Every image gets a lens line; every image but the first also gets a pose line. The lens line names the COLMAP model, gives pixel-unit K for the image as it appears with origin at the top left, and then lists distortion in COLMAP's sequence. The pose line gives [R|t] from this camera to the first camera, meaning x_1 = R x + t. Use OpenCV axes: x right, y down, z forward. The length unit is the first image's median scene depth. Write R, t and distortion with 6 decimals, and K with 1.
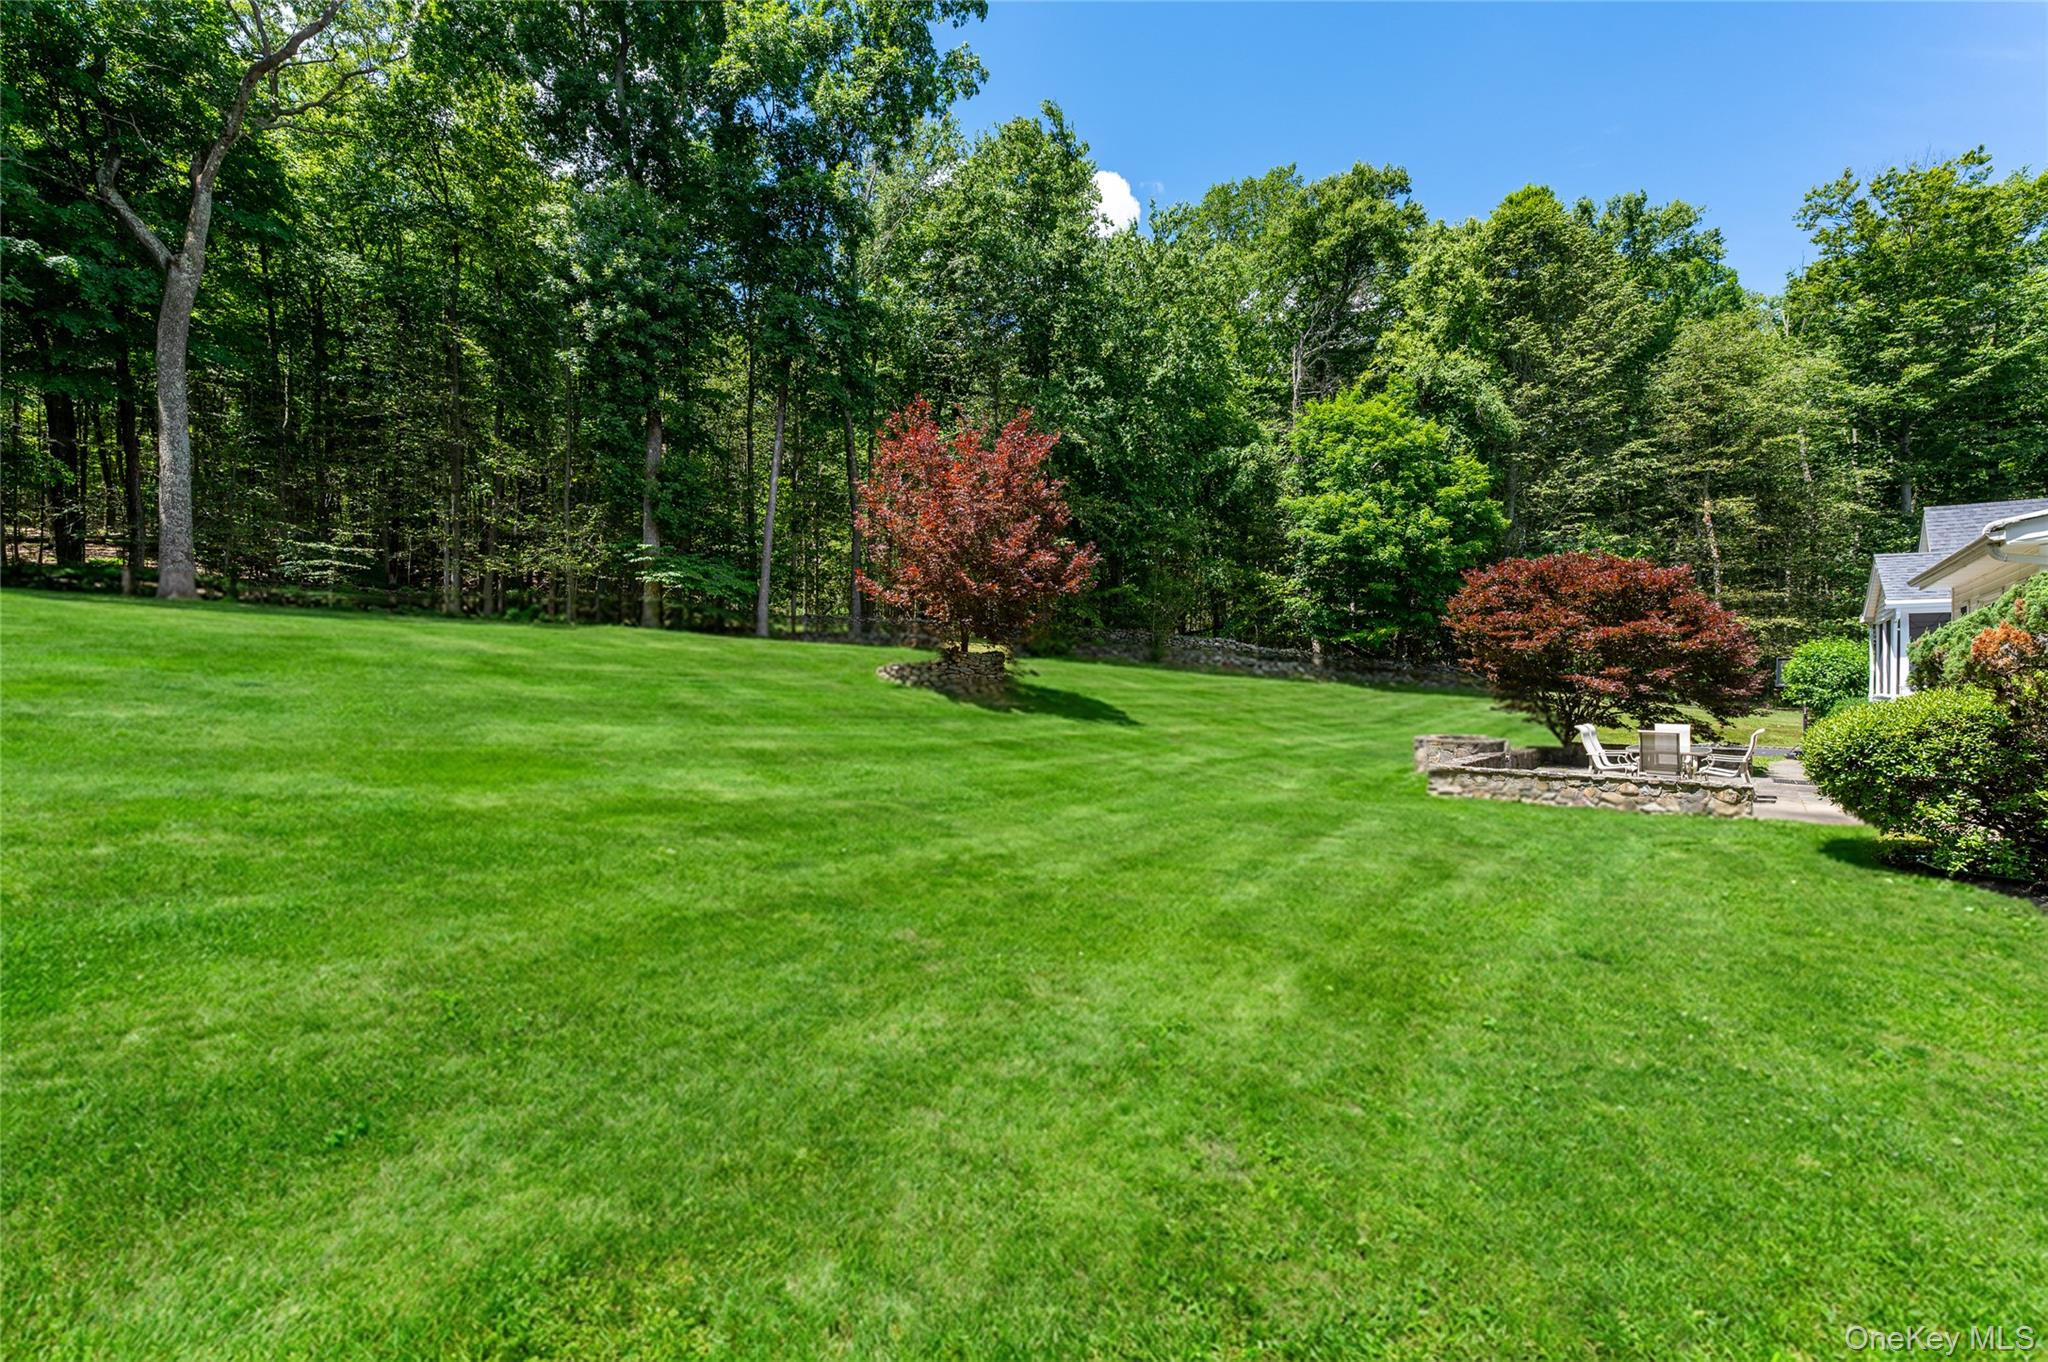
lens RADIAL K [[793.5, 0, 1024.0], [0, 793.5, 681.0], [0, 0, 1]] dist [-0.002931, -0.000840]
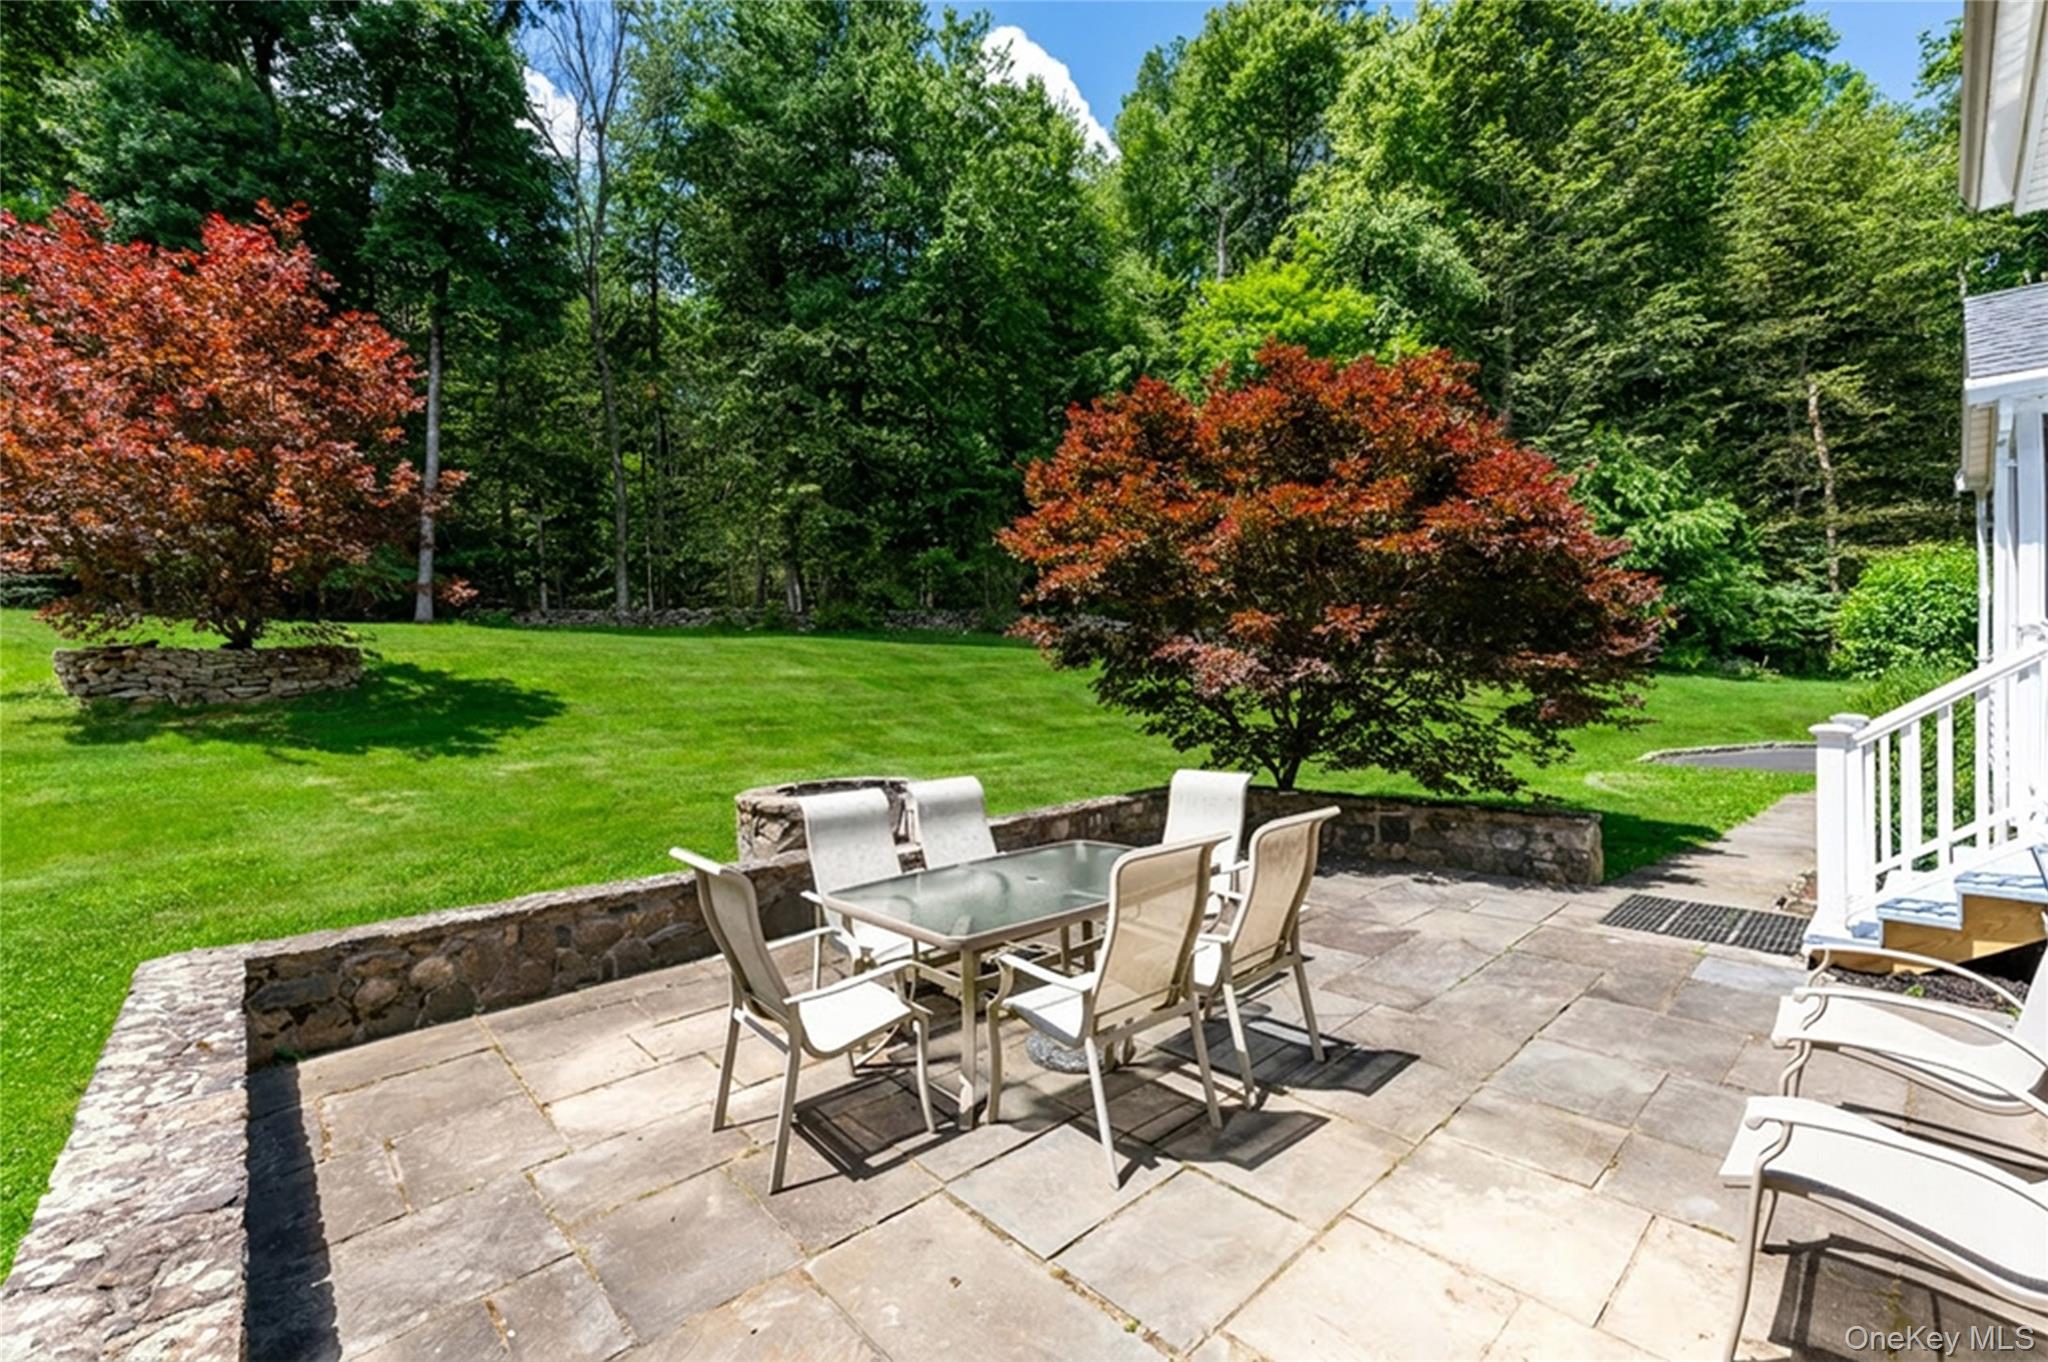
lens RADIAL K [[843.5, 0, 1020.7], [0, 843.5, 697.0], [0, 0, 1]] dist [-0.000105, -0.000253]
pose [[0.994468, -0.039753, -0.097225, 0.274706], [0.041857, 0.998929, 0.019704, 0.004243], [0.096338, -0.023665, 0.995067, 0.217308]]
